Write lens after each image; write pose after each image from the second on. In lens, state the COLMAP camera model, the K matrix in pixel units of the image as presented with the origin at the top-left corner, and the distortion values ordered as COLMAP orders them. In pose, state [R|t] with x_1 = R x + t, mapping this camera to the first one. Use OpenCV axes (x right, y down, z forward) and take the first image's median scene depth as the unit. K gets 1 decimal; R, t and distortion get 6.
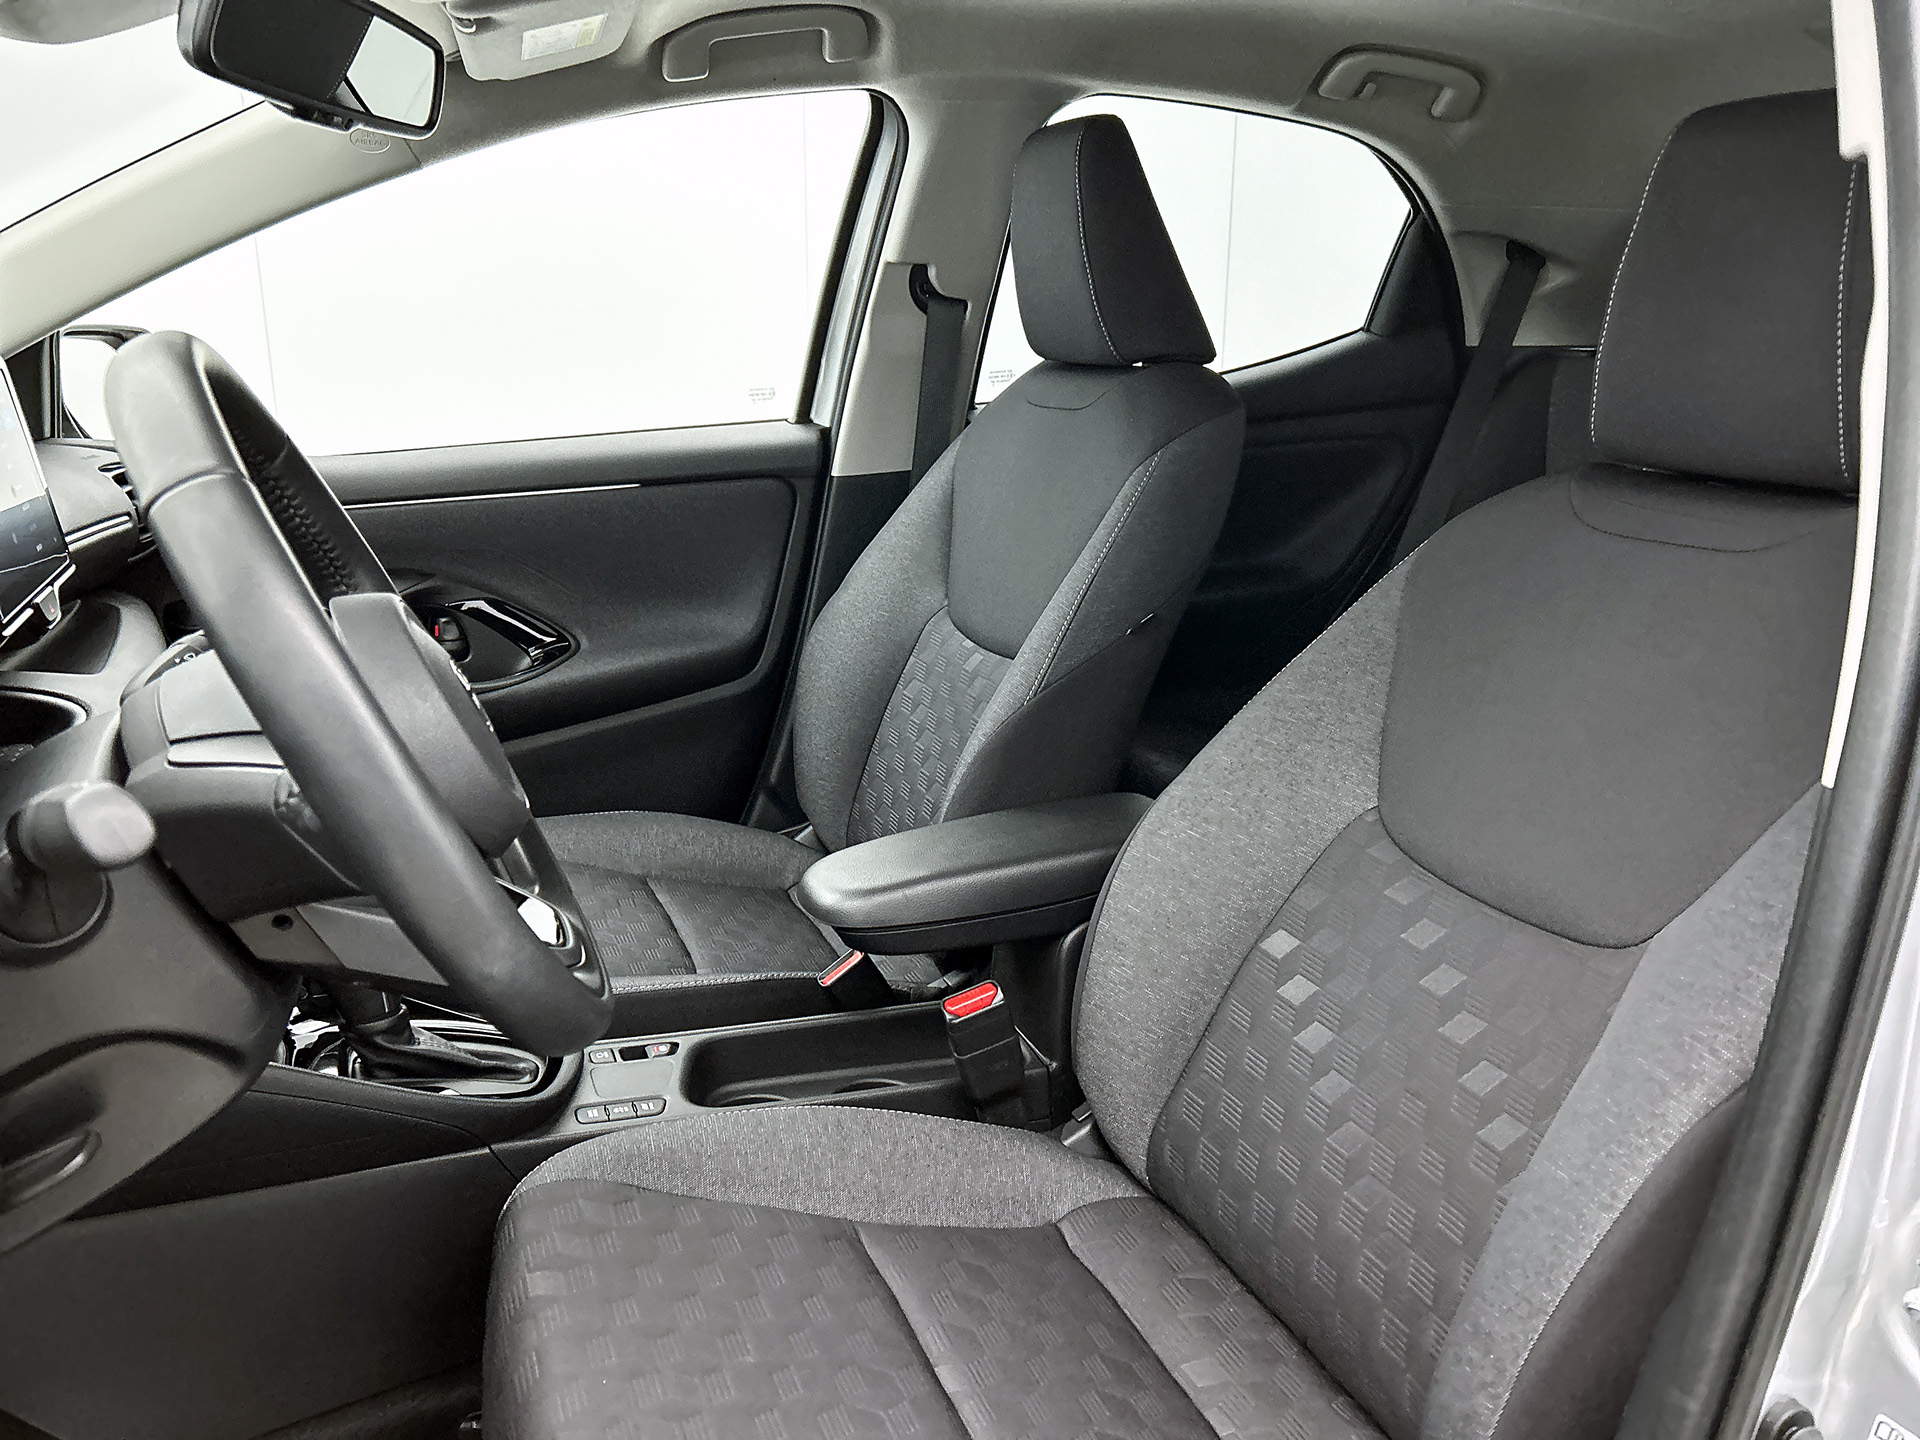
lens RADIAL K [[1502.5, 0, 963.2], [0, 1502.5, 722.1], [0, 0, 1]] dist [0.065595, -0.057281]
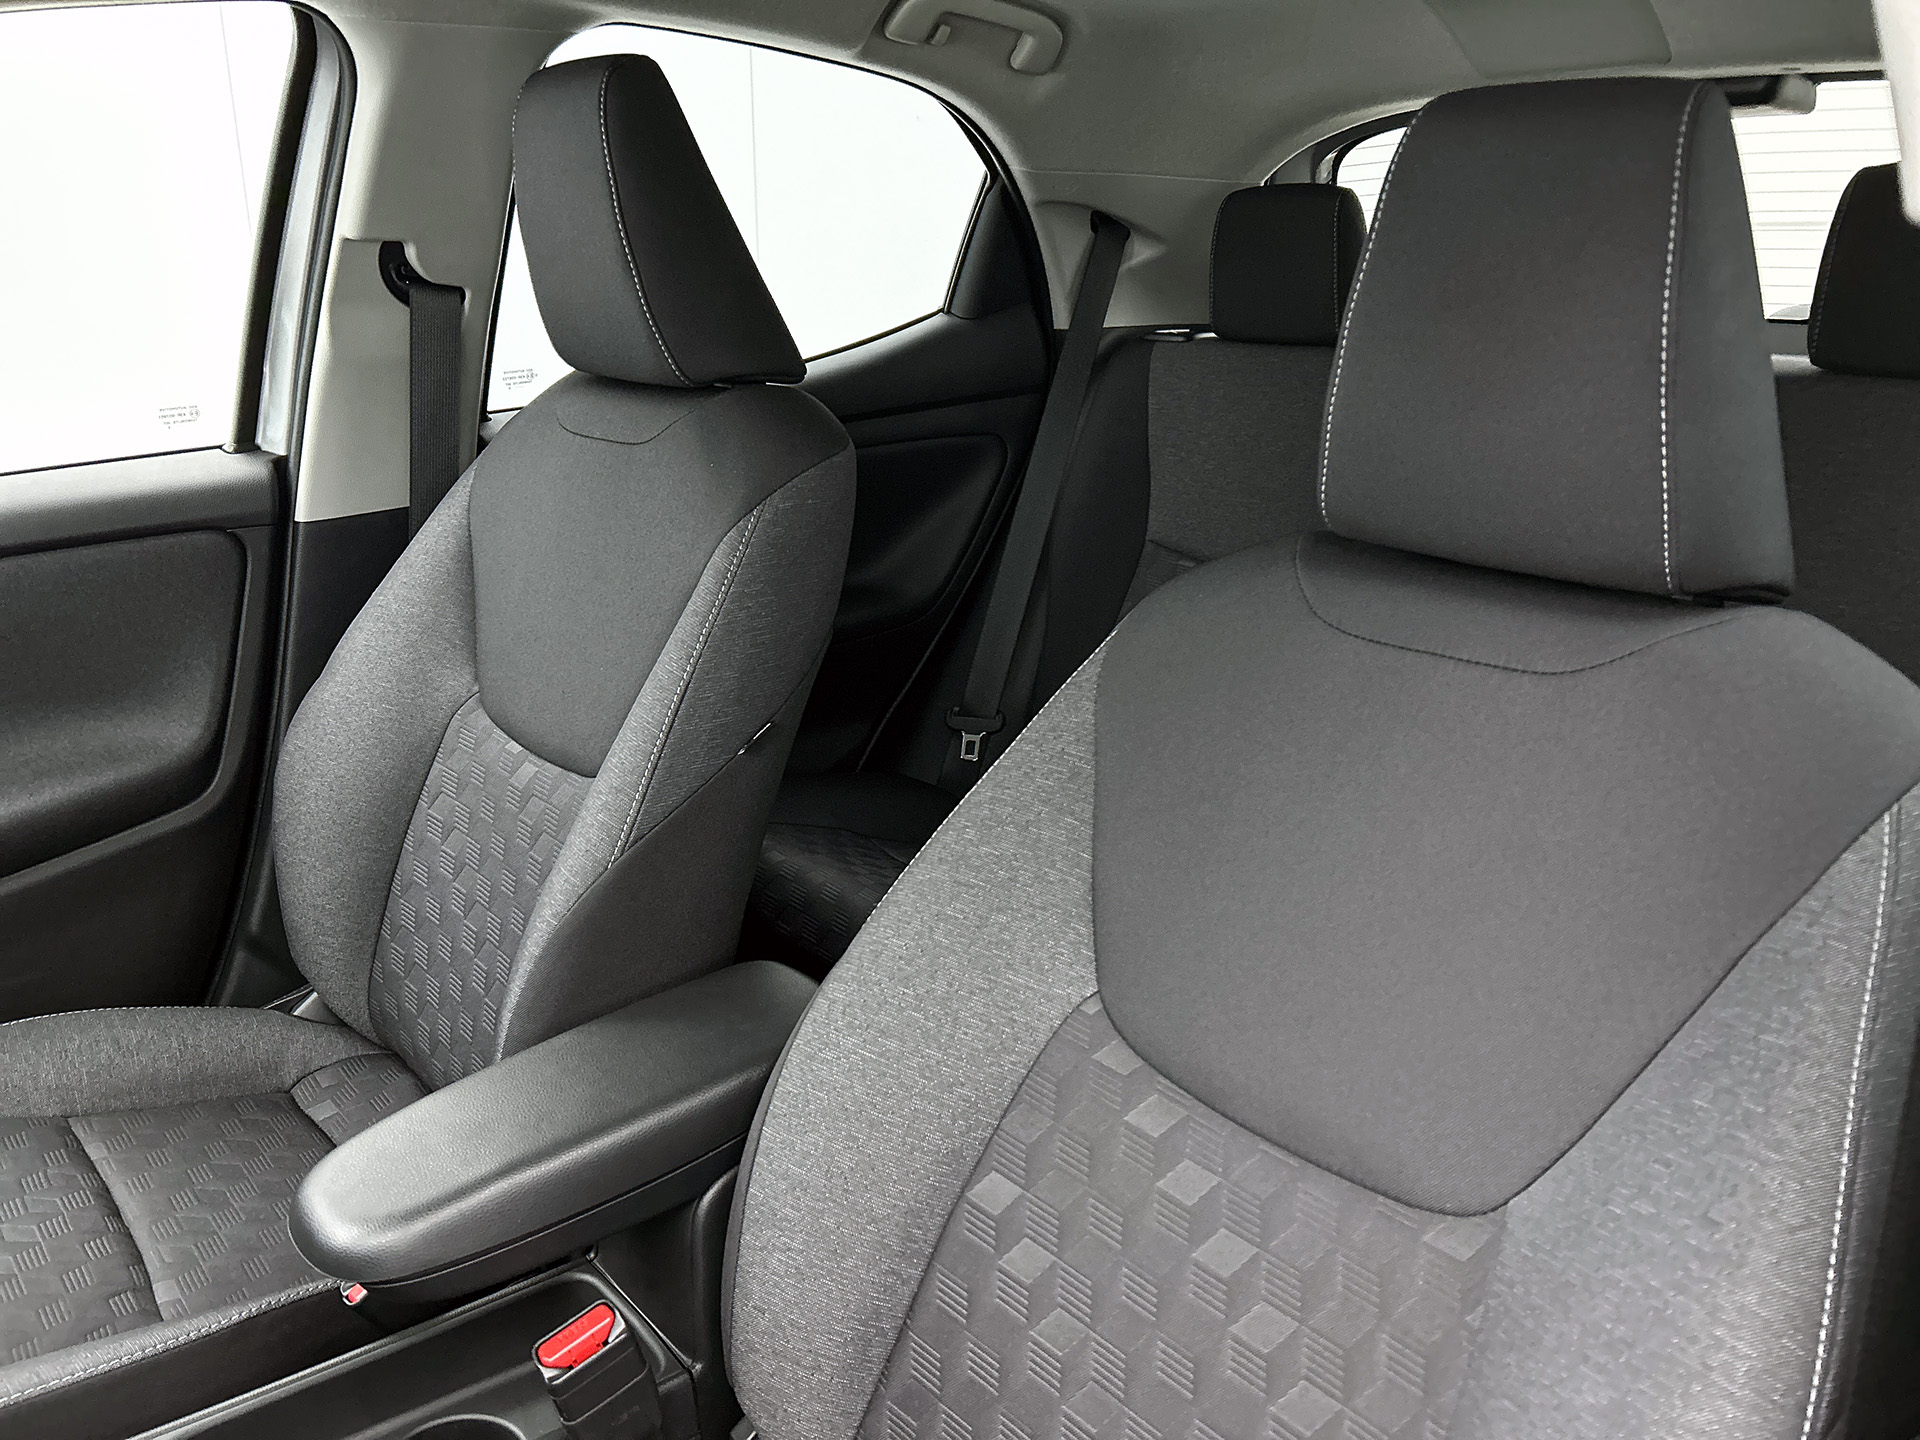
lens RADIAL K [[1502.5, 0, 963.8], [0, 1502.5, 713.2], [0, 0, 1]] dist [0.065595, -0.057281]
pose [[0.950651, -0.094643, 0.295476, -0.004374], [0.081858, 0.995105, 0.055371, -0.094342], [-0.299270, -0.028451, 0.953744, 0.200514]]
